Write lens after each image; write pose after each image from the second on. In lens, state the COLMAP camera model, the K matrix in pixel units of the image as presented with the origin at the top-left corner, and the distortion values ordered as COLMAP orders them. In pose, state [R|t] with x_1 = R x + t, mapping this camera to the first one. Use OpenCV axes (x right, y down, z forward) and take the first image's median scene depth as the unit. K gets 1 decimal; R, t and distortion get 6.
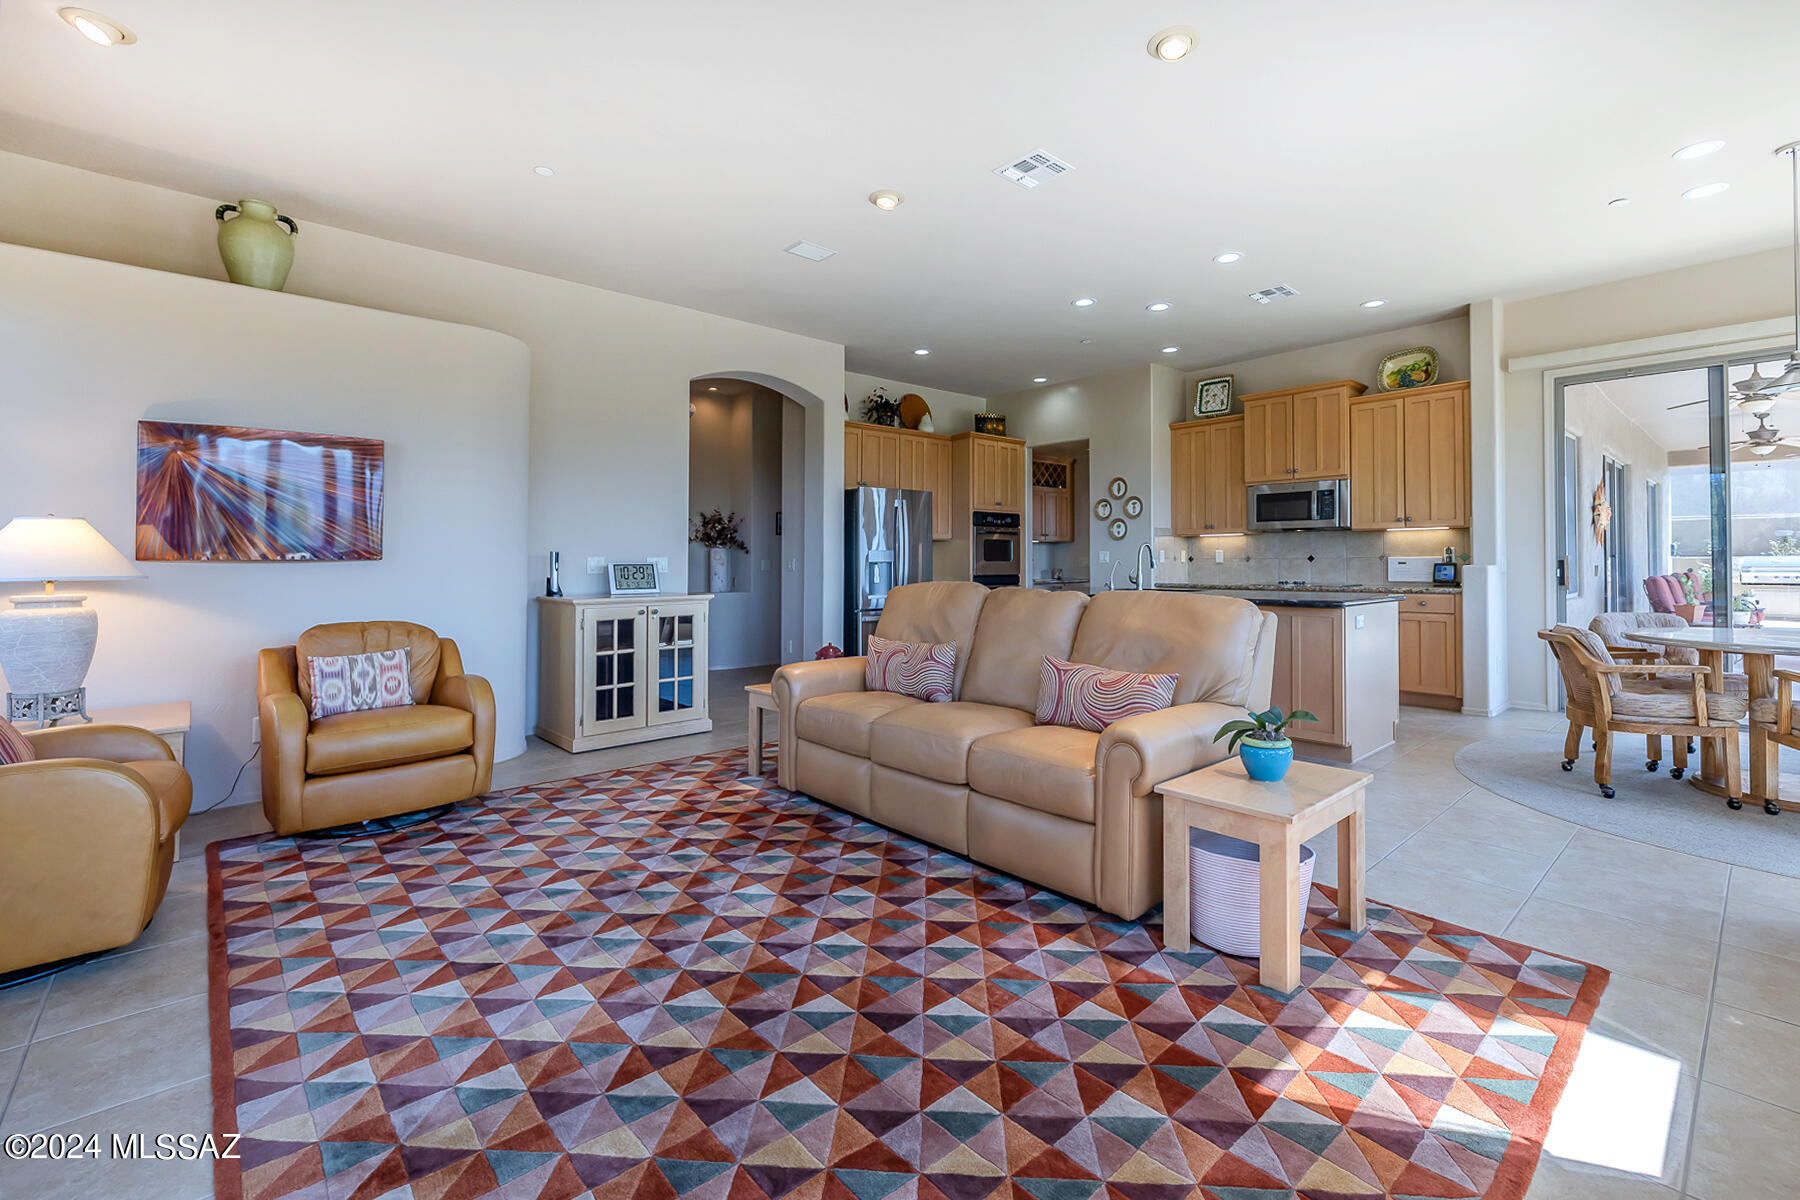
lens RADIAL K [[790.2, 0, 1025.5], [0, 790.2, 560.2], [0, 0, 1]] dist [0.002039, -0.000214]
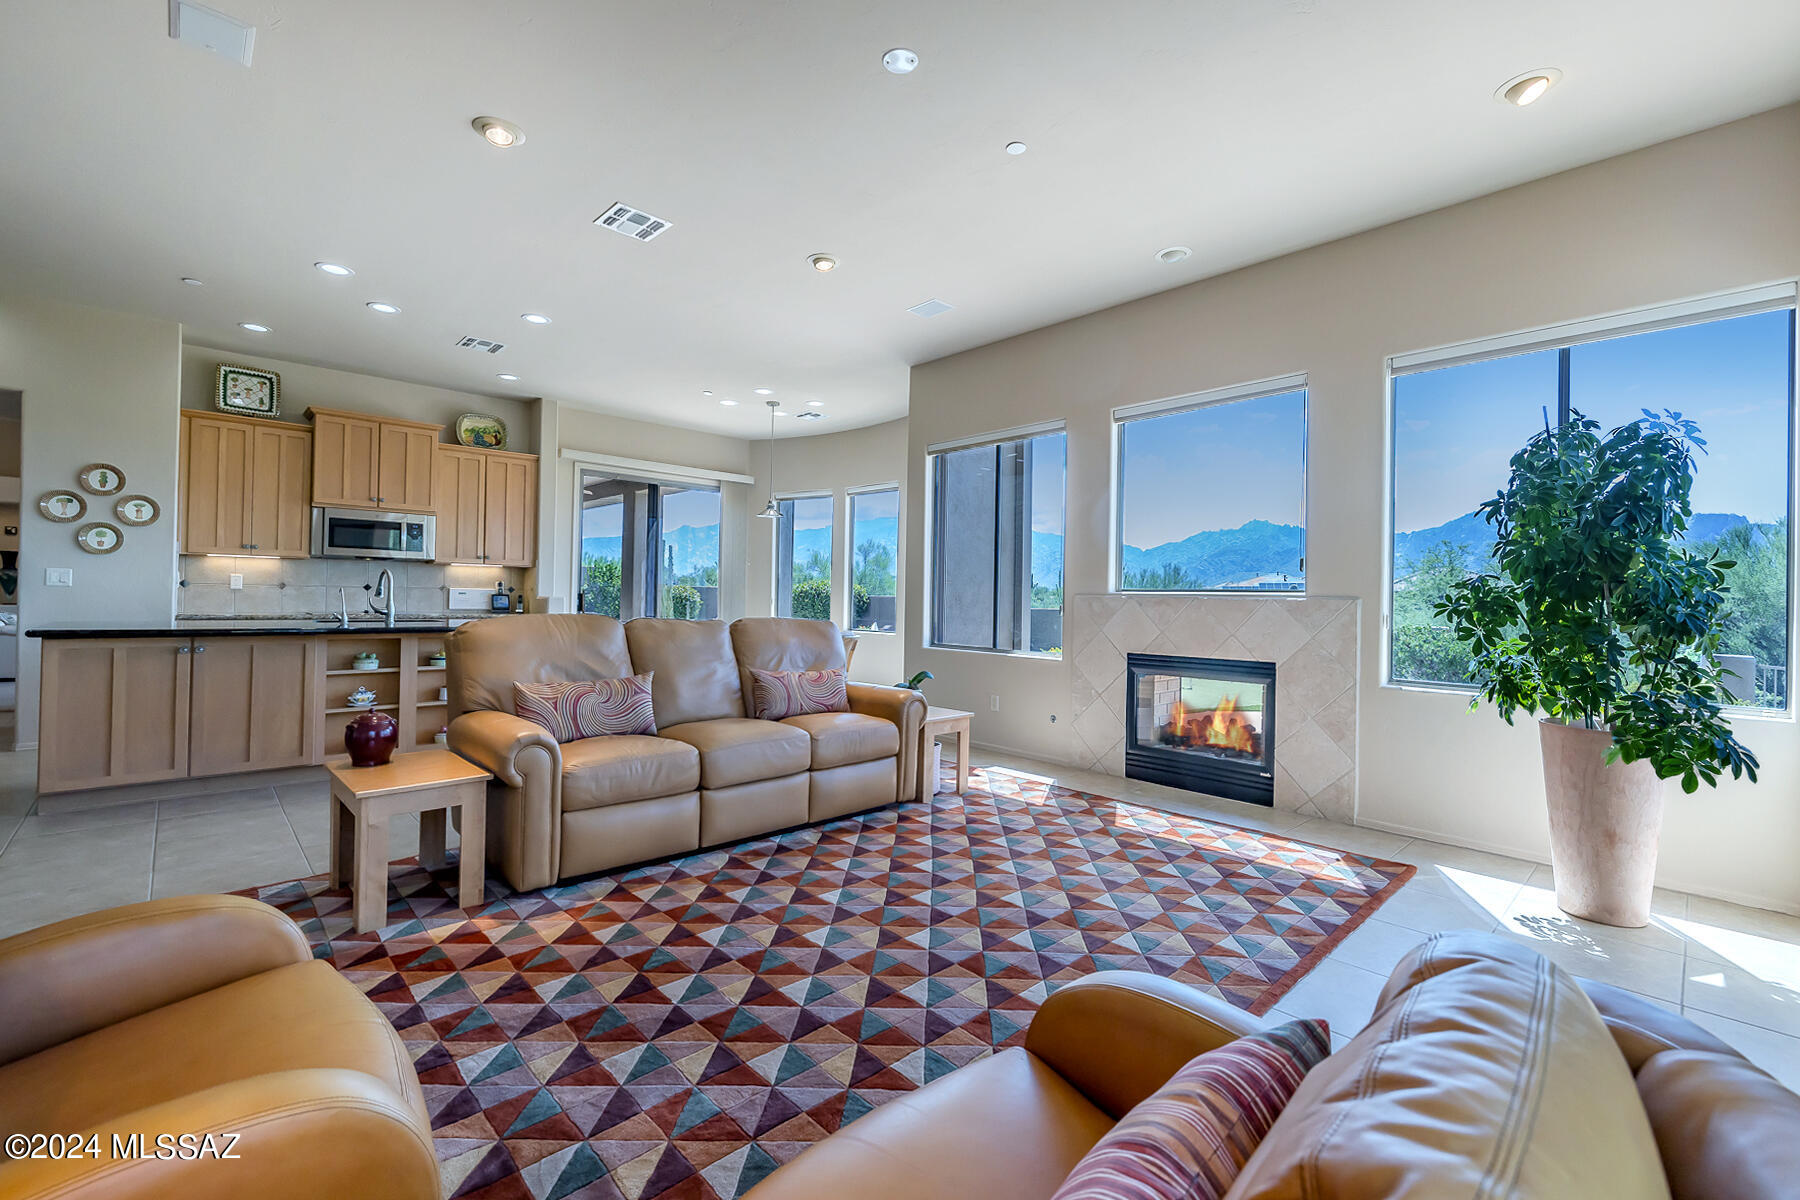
lens RADIAL K [[770.6, 0, 809.6], [0, 770.6, 586.0], [0, 0, 1]] dist [0.001947, -0.000381]
pose [[0.079446, 0.017444, 0.996686, -0.580310], [-0.018104, 0.999707, -0.016054, 0.001118], [-0.996675, -0.016768, 0.079739, 0.390370]]
